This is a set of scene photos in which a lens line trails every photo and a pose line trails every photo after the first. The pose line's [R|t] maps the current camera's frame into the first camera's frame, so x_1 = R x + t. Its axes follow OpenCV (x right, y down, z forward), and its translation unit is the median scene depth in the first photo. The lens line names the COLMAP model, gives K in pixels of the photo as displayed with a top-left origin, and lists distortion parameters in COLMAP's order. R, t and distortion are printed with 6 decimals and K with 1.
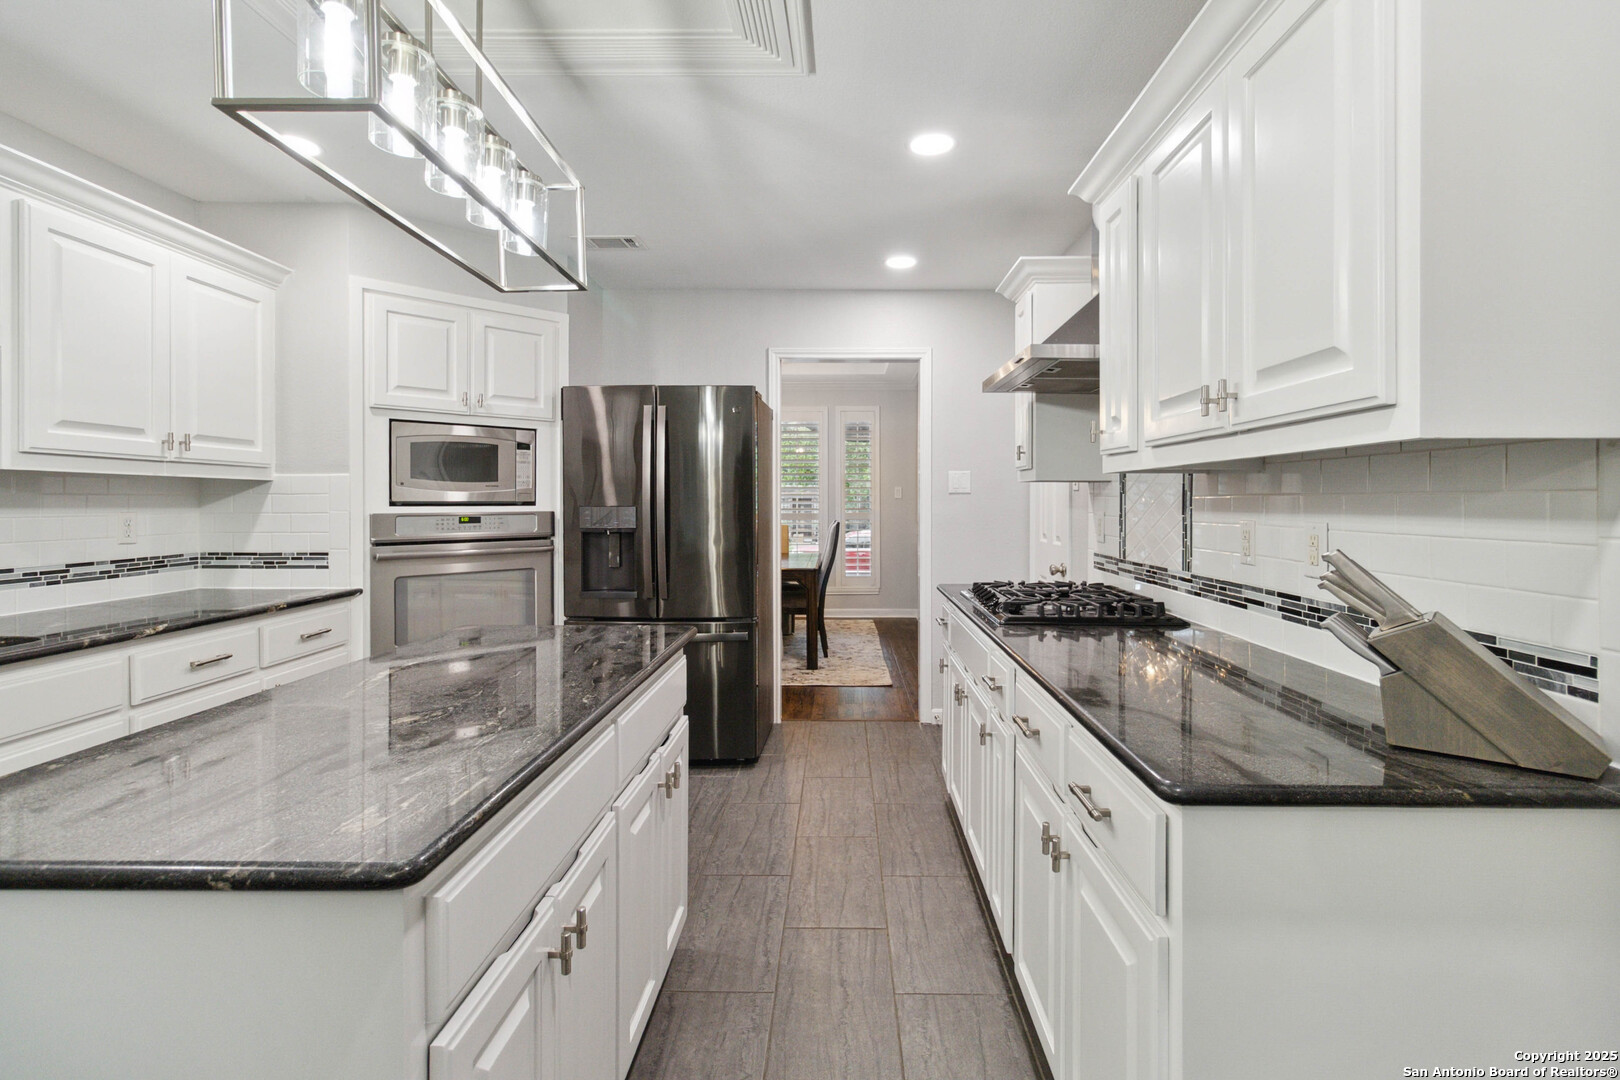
lens RADIAL K [[761.1, 0, 833.9], [0, 761.1, 506.6], [0, 0, 1]] dist [0.001848, 0.000753]
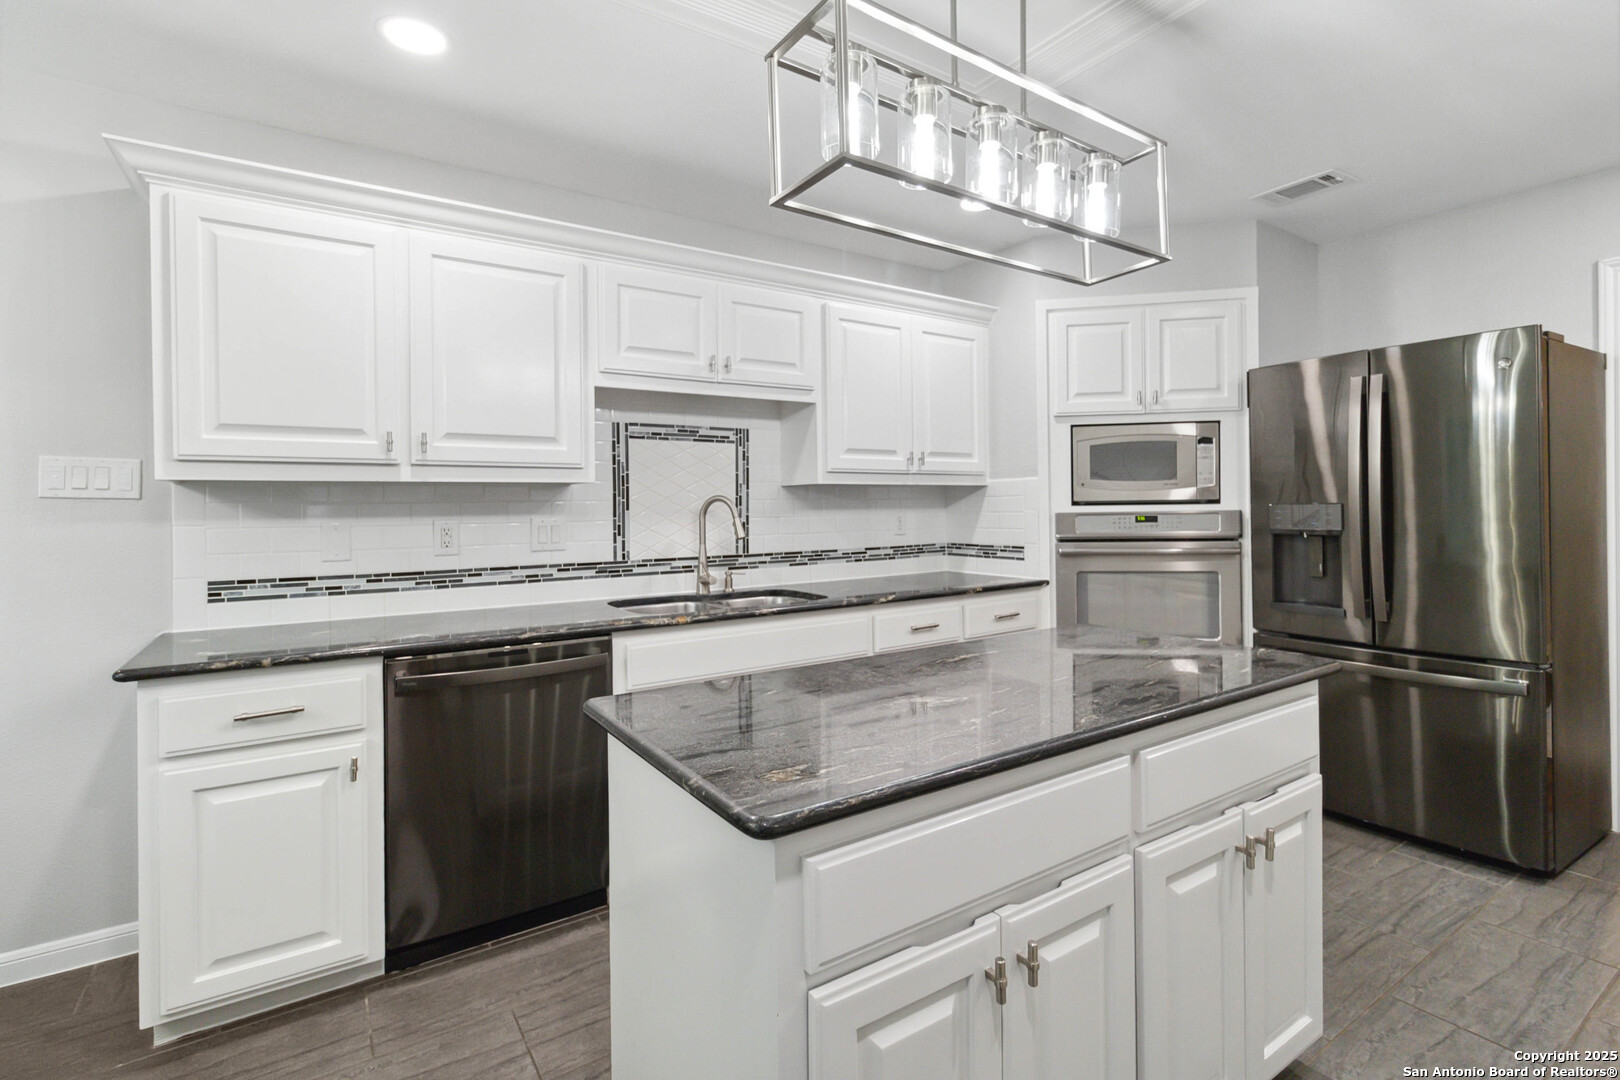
lens RADIAL K [[761.1, 0, 855.2], [0, 761.1, 514.7], [0, 0, 1]] dist [0.001848, 0.000753]
pose [[0.568836, 0.002762, -0.822447, 0.138516], [0.008408, 0.999923, 0.009173, -0.000572], [0.822408, -0.012133, 0.568768, 0.139521]]
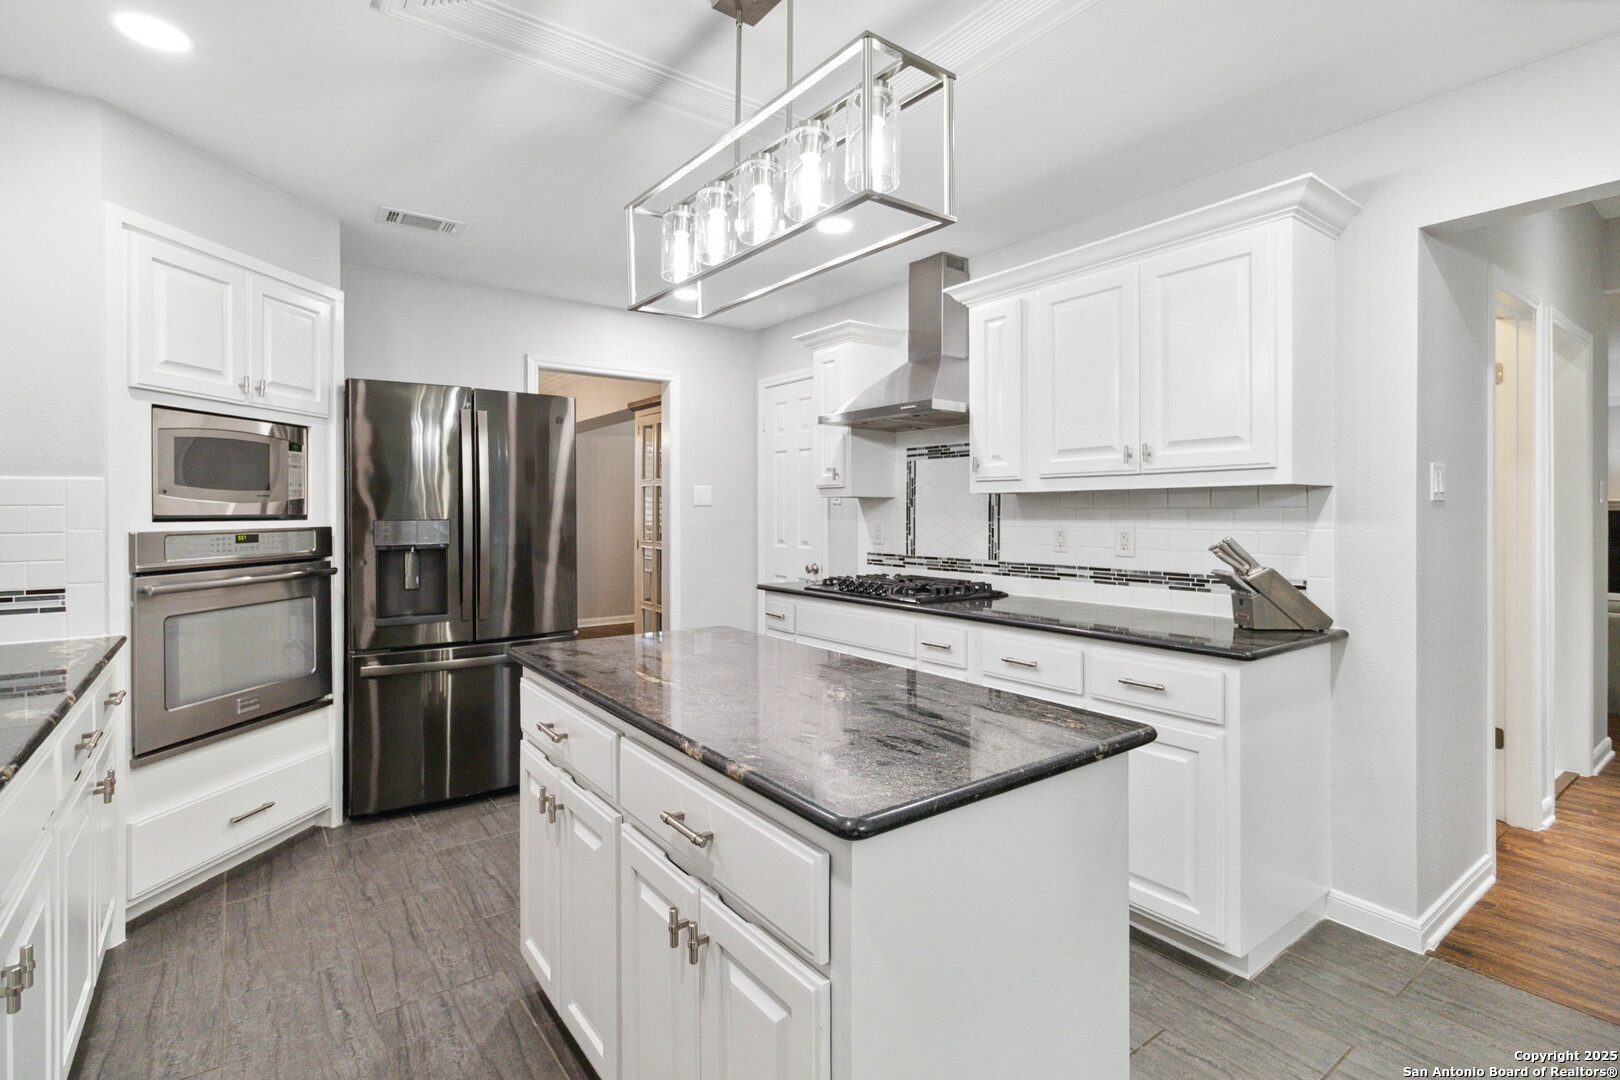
lens RADIAL K [[761.1, 0, 809.5], [0, 761.1, 527.5], [0, 0, 1]] dist [0.001848, 0.000753]
pose [[0.801134, -0.014526, 0.598309, -0.547001], [0.006806, 0.999862, 0.015162, -0.002278], [-0.598447, -0.008075, 0.801122, 0.023208]]
